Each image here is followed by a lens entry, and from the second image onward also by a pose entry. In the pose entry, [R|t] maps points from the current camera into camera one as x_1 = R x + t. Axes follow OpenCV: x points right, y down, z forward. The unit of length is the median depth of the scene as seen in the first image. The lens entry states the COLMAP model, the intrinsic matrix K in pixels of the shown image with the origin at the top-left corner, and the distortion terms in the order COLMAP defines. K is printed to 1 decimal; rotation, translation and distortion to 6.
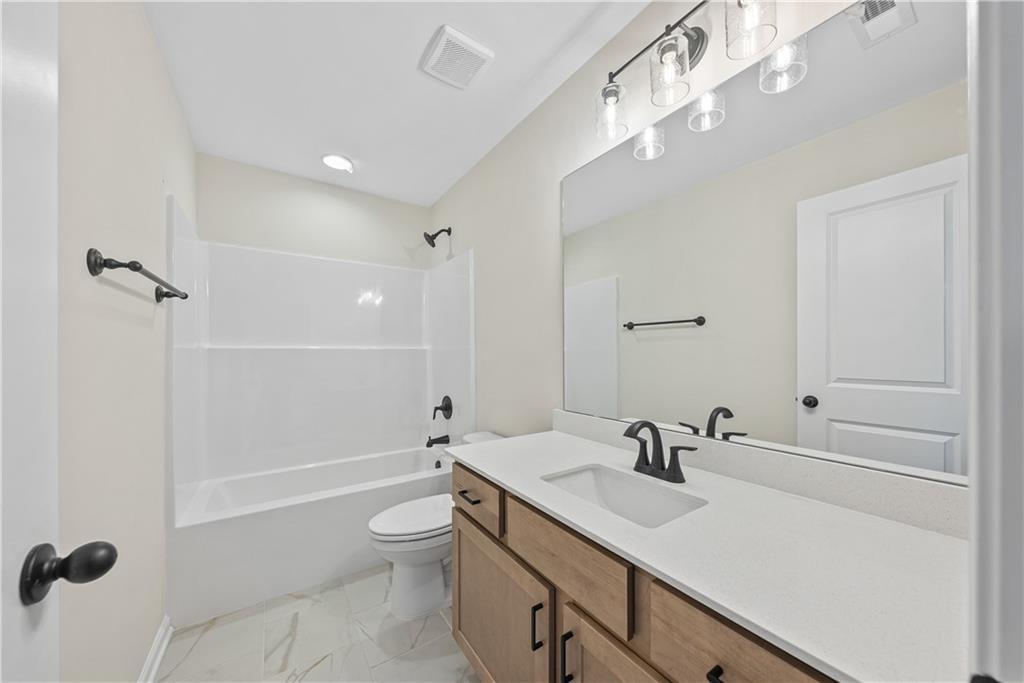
lens RADIAL K [[353.0, 0, 513.3], [0, 353.0, 357.3], [0, 0, 1]] dist [0.000586, 0.000009]
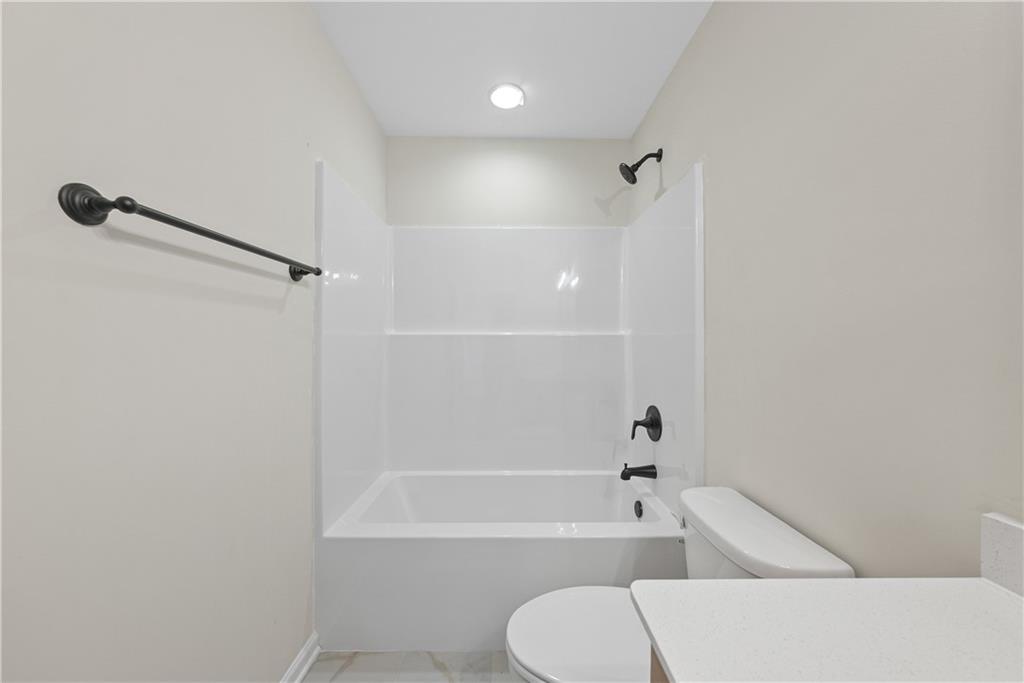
lens RADIAL K [[333.4, 0, 512.0], [0, 333.4, 341.5], [0, 0, 1]] dist [-0.021658, -0.000141]
pose [[0.830239, 0.007962, -0.557351, -0.065891], [-0.010934, 0.999938, -0.002003, -0.007484], [0.557300, 0.007757, 0.830275, 0.349733]]
